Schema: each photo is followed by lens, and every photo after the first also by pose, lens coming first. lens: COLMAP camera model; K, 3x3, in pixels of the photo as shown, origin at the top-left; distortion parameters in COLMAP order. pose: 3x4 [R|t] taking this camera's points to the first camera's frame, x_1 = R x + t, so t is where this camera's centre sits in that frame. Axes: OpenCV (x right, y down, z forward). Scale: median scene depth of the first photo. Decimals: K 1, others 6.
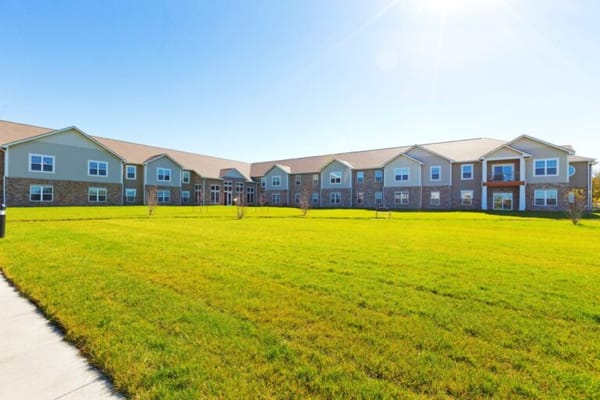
lens RADIAL K [[300.3, 0, 302.2], [0, 300.3, 198.8], [0, 0, 1]] dist [0.035956, 0.000297]
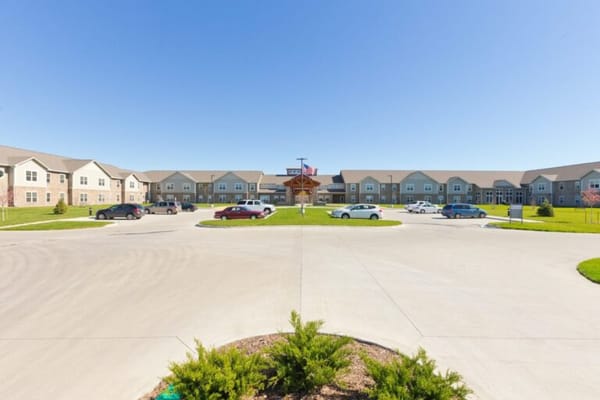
lens RADIAL K [[266.5, 0, 305.2], [0, 266.5, 197.6], [0, 0, 1]] dist [0.003463, -0.001637]
pose [[0.609401, -0.013258, -0.792751, 0.237843], [0.011642, 0.999902, -0.007773, -0.014360], [0.792776, -0.004492, 0.609496, -0.642773]]
